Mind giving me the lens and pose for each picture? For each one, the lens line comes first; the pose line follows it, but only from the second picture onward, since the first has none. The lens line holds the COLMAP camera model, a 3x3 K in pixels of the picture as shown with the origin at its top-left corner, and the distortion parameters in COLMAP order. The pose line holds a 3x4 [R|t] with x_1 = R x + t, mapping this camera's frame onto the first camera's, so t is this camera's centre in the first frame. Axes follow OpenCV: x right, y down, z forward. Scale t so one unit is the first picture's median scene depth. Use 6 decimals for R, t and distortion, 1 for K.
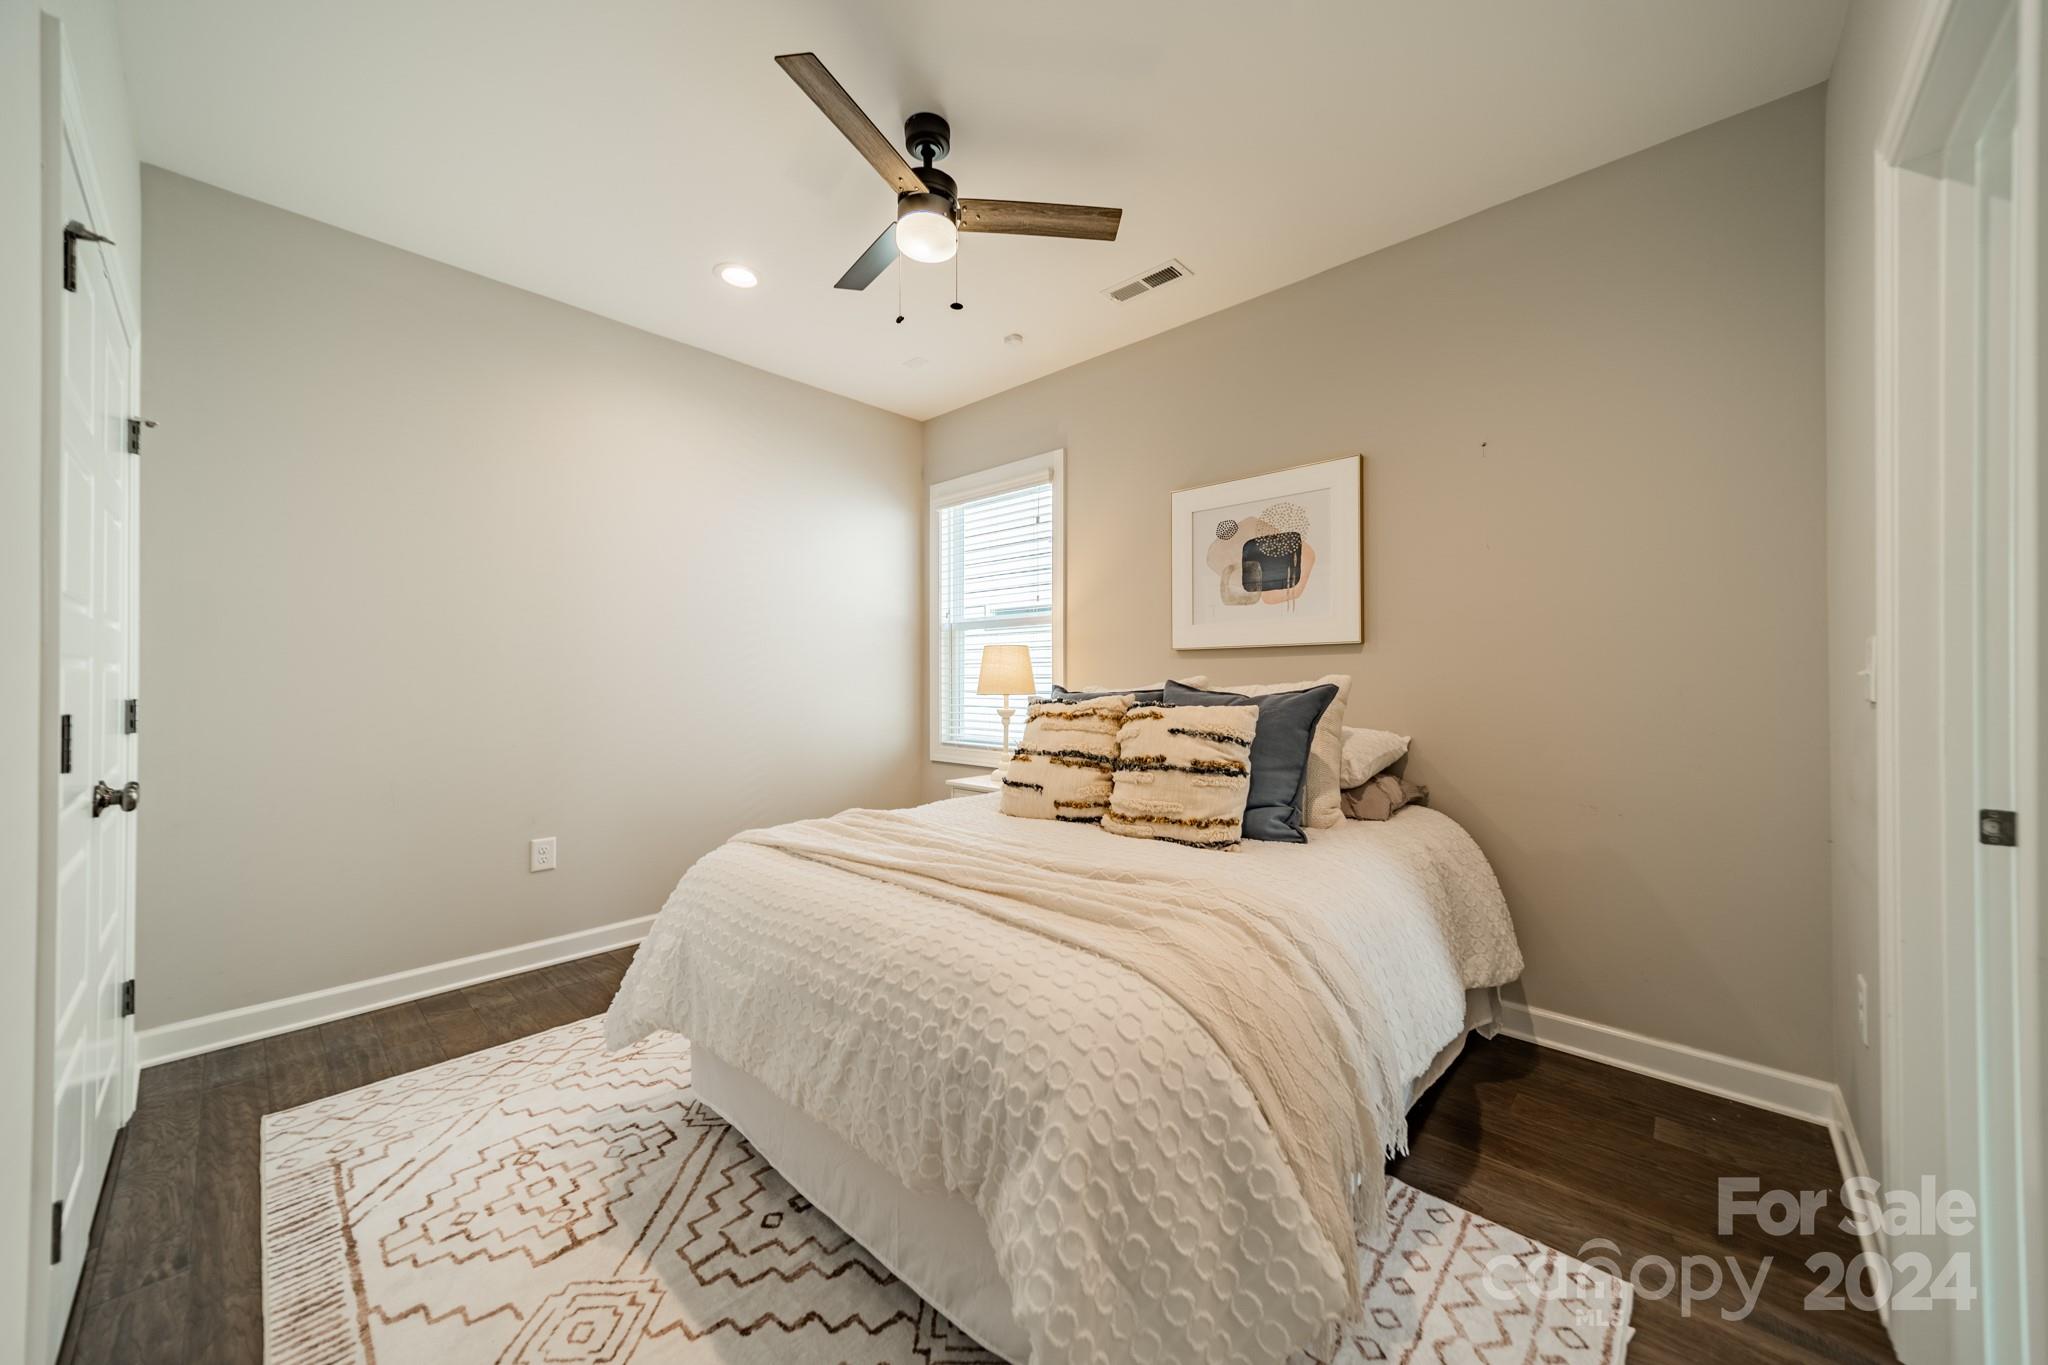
lens RADIAL K [[730.7, 0, 1026.8], [0, 730.7, 673.4], [0, 0, 1]] dist [0.006321, 0.000506]
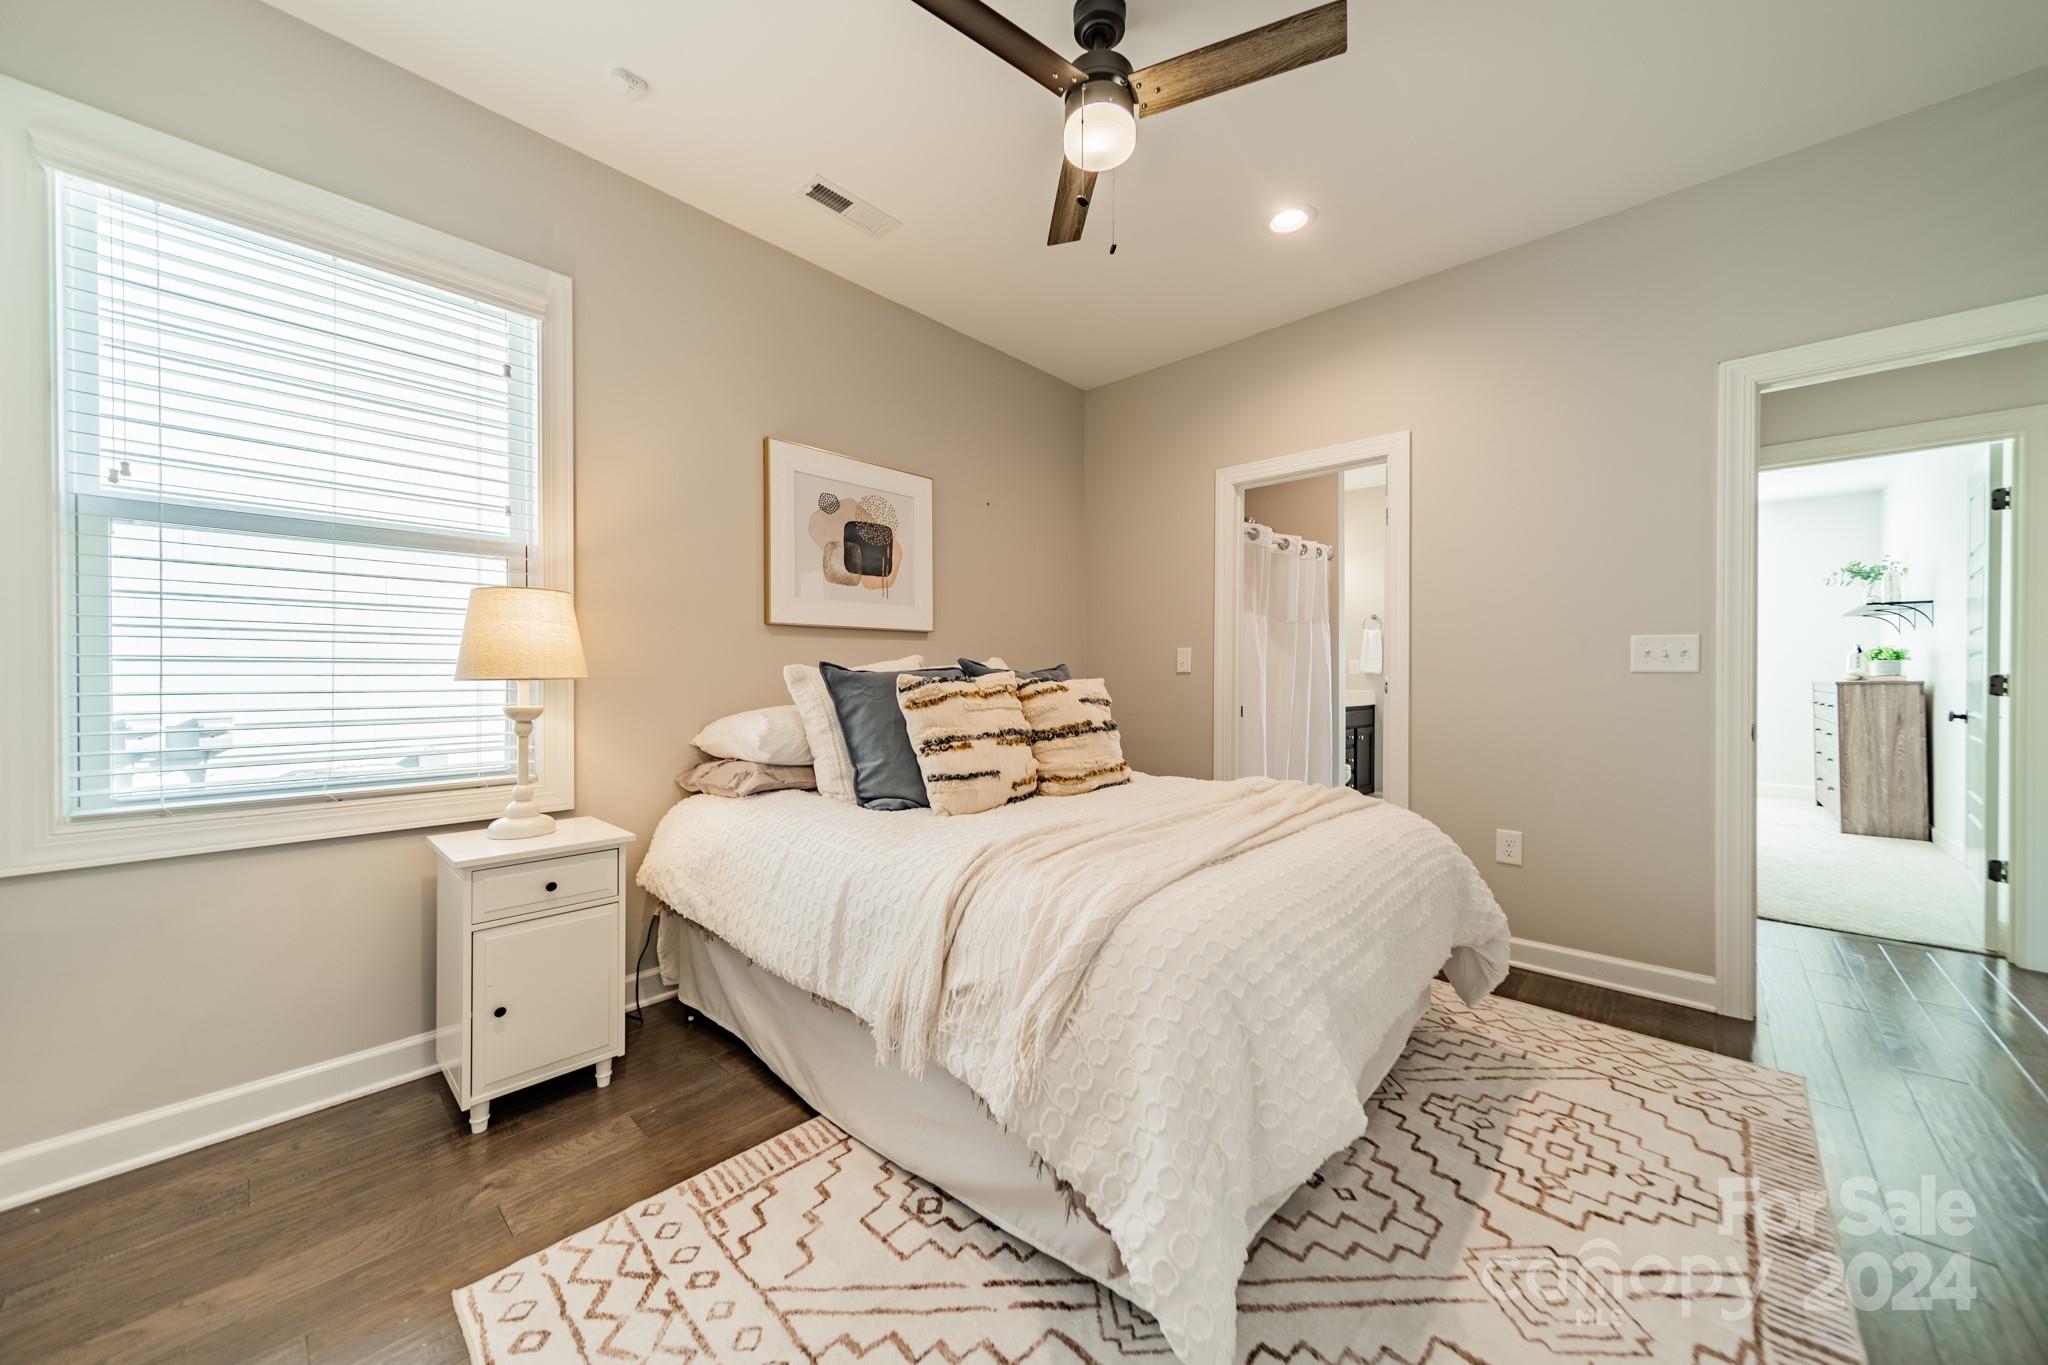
lens RADIAL K [[730.7, 0, 1029.6], [0, 730.7, 679.9], [0, 0, 1]] dist [0.006321, 0.000506]
pose [[0.000363, -0.006321, 0.999980, -1.010815], [-0.009249, 0.999937, 0.006324, 0.038316], [-0.999957, -0.009252, 0.000305, 1.086084]]
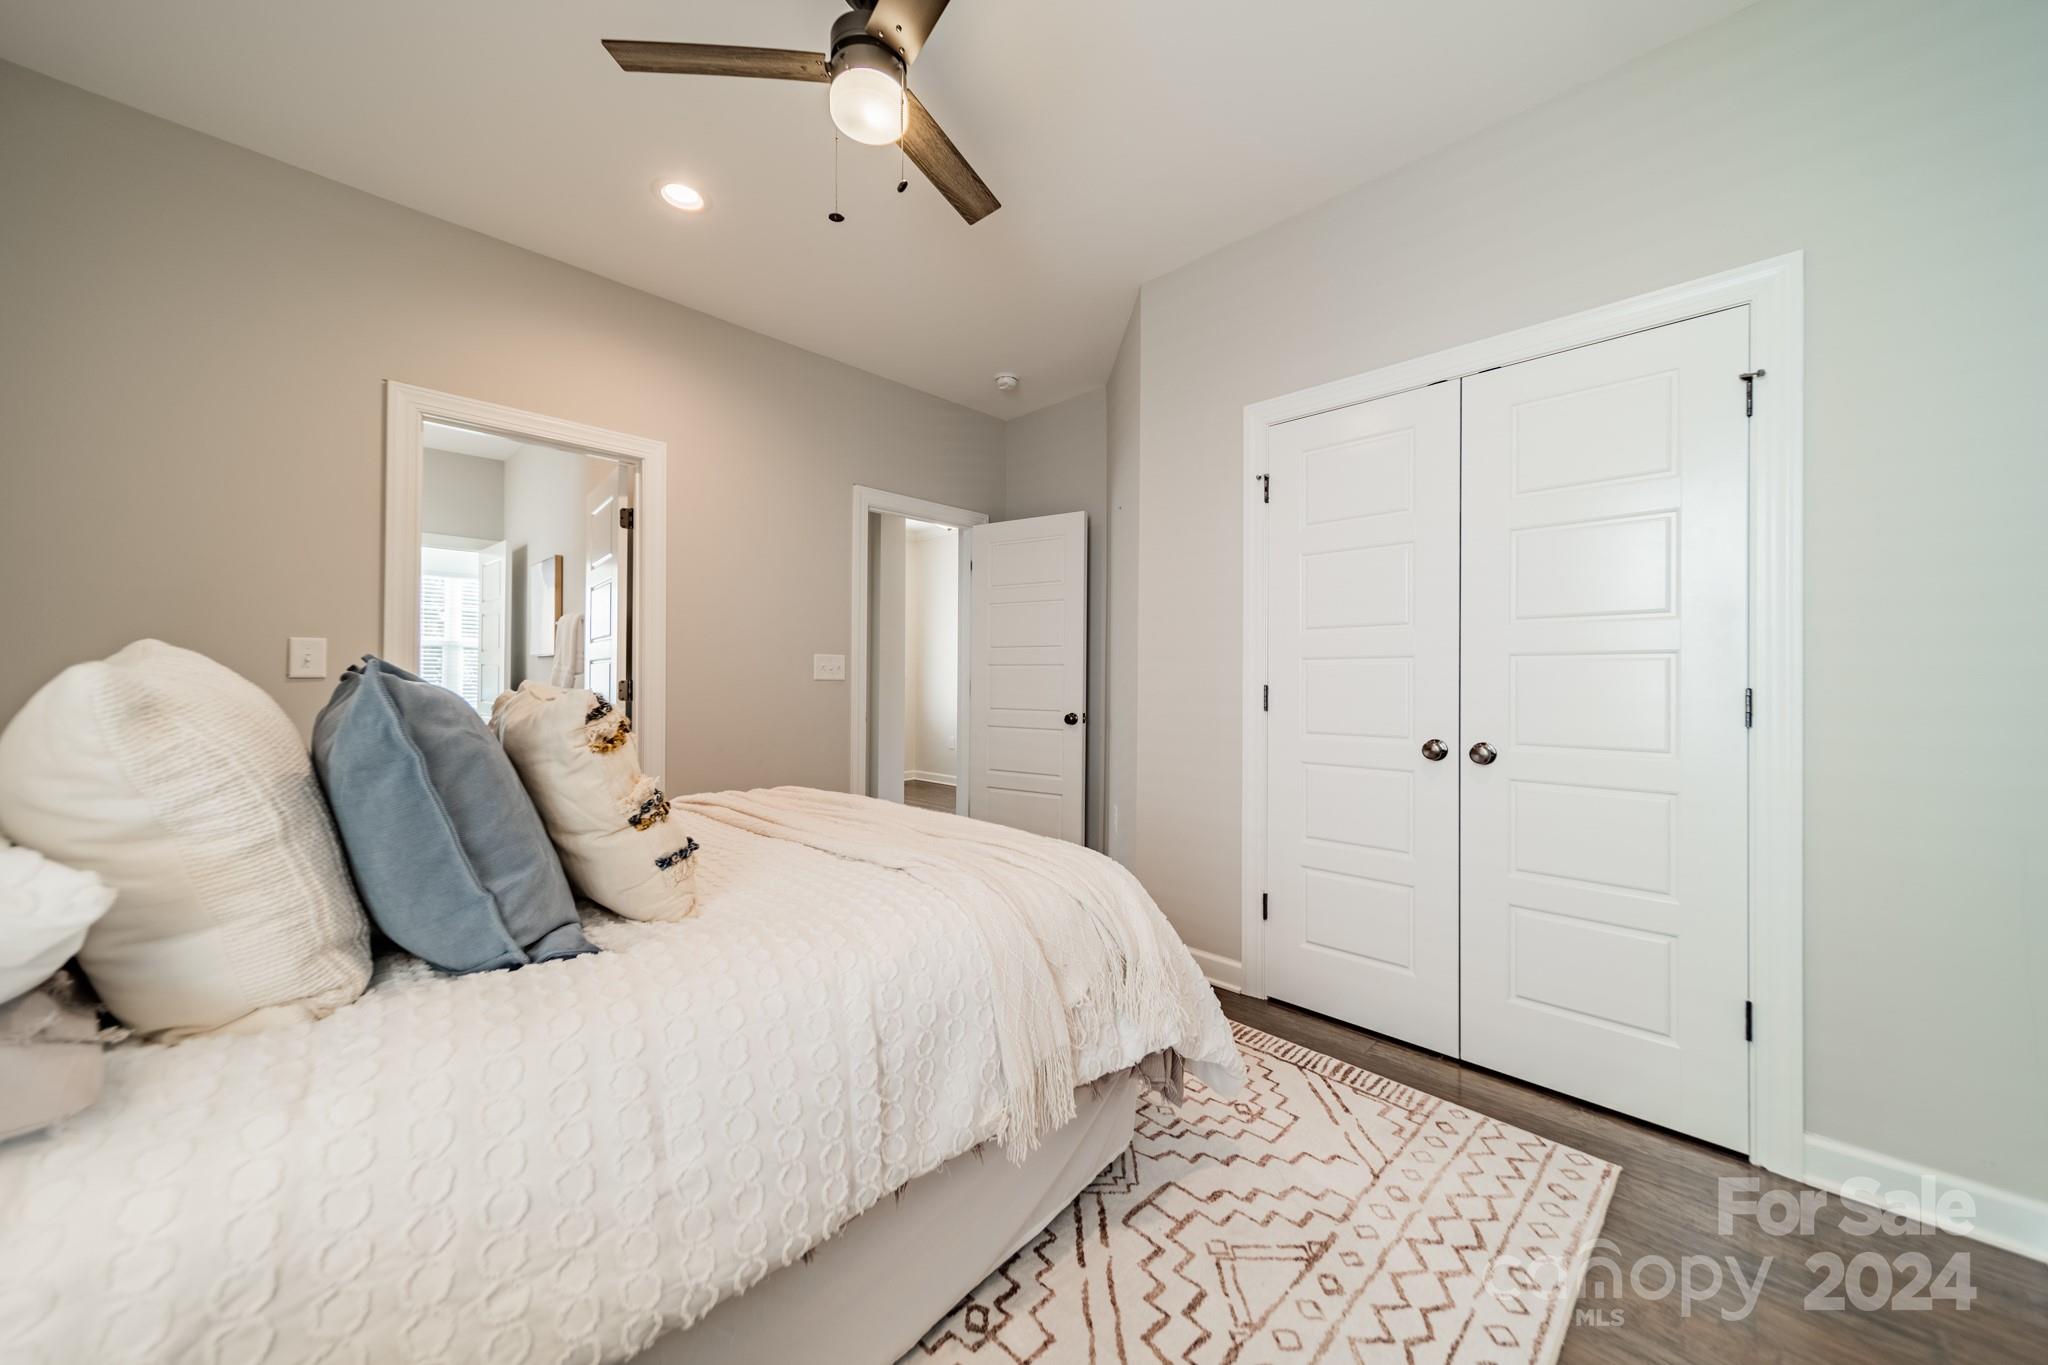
lens RADIAL K [[730.7, 0, 1025.7], [0, 730.7, 681.7], [0, 0, 1]] dist [0.006321, 0.000506]
pose [[-0.999443, -0.006633, 0.032700, -0.339233], [-0.006802, 0.999964, -0.005046, 0.032716], [-0.032666, -0.005265, -0.999452, 1.804463]]
